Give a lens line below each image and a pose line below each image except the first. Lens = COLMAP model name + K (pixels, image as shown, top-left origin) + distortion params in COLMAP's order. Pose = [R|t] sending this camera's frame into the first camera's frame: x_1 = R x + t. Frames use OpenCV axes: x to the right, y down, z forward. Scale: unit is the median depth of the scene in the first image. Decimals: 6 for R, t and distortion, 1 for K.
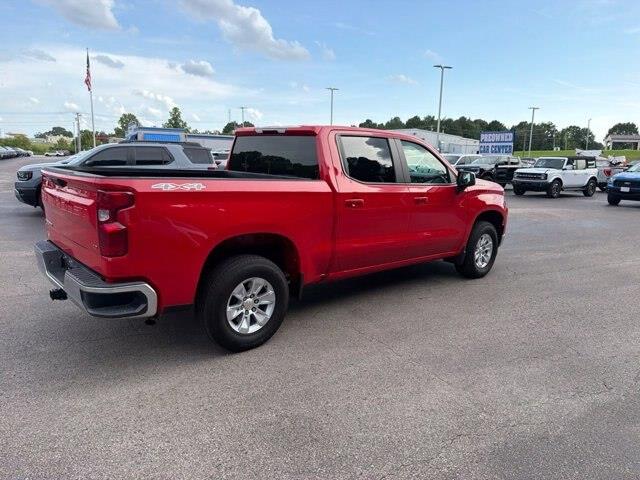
lens RADIAL K [[450.9, 0, 321.9], [0, 450.9, 242.6], [0, 0, 1]] dist [0.006614, -0.011258]
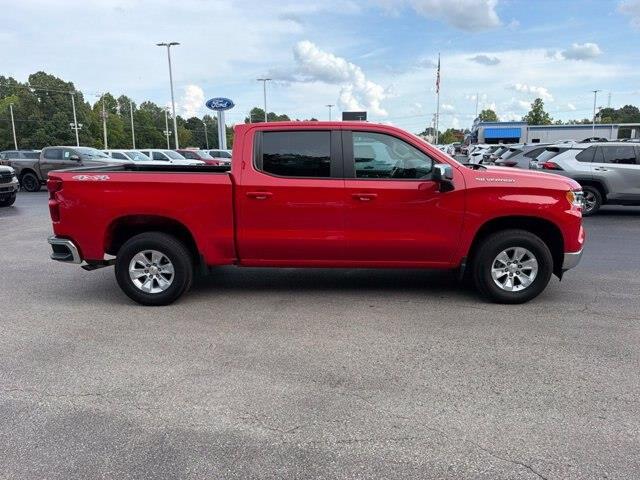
lens RADIAL K [[450.9, 0, 321.9], [0, 450.9, 242.6], [0, 0, 1]] dist [0.006614, -0.011258]
pose [[0.730879, 0.105670, -0.674278, 0.915223], [-0.098379, 0.993936, 0.049129, -0.045721], [0.675380, 0.030427, 0.736842, 0.329029]]
